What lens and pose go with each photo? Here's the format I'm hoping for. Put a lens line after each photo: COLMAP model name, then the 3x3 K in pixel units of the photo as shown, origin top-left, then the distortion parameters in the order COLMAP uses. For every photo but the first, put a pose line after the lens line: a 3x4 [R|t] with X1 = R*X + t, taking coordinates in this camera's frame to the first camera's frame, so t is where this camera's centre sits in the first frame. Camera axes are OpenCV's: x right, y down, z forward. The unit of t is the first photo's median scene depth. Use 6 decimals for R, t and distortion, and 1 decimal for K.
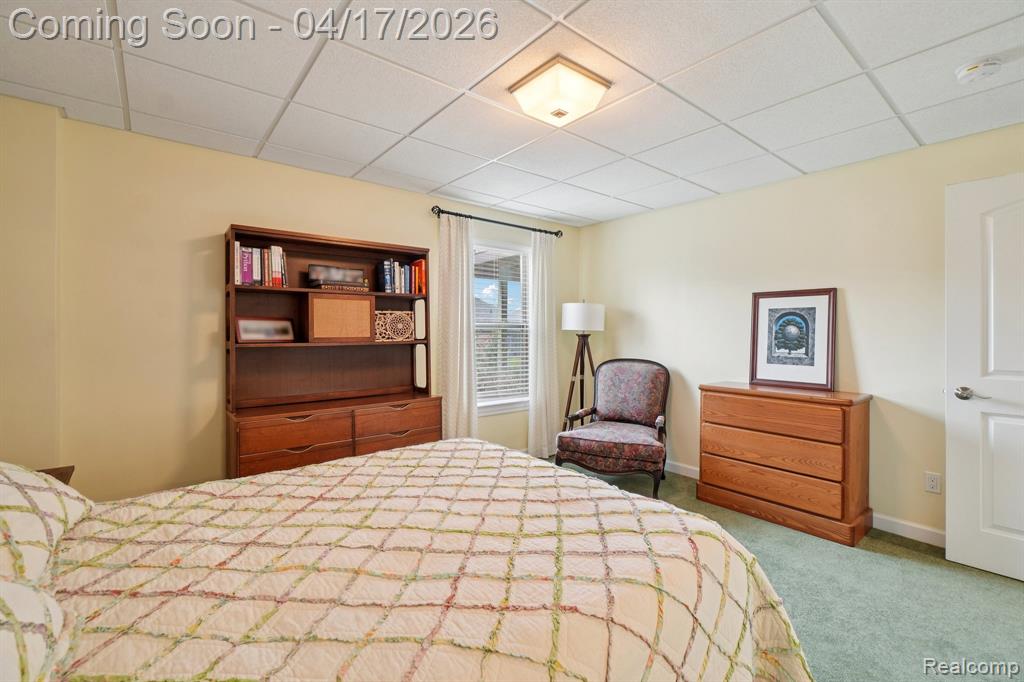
lens RADIAL K [[446.4, 0, 511.8], [0, 446.4, 335.2], [0, 0, 1]] dist [-0.001038, 0.000153]
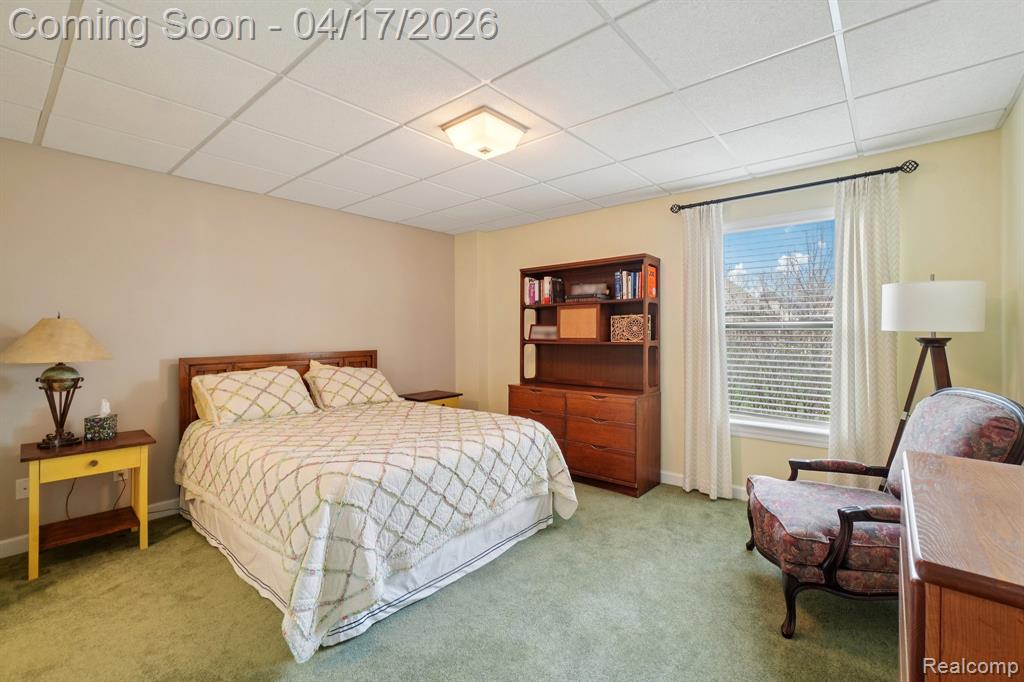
lens RADIAL K [[446.4, 0, 515.1], [0, 446.4, 341.1], [0, 0, 1]] dist [-0.001038, 0.000153]
pose [[0.185484, 0.016053, -0.982516, 0.781185], [-0.009451, 0.999849, 0.014552, -0.002936], [0.982602, 0.006587, 0.185608, 0.517288]]
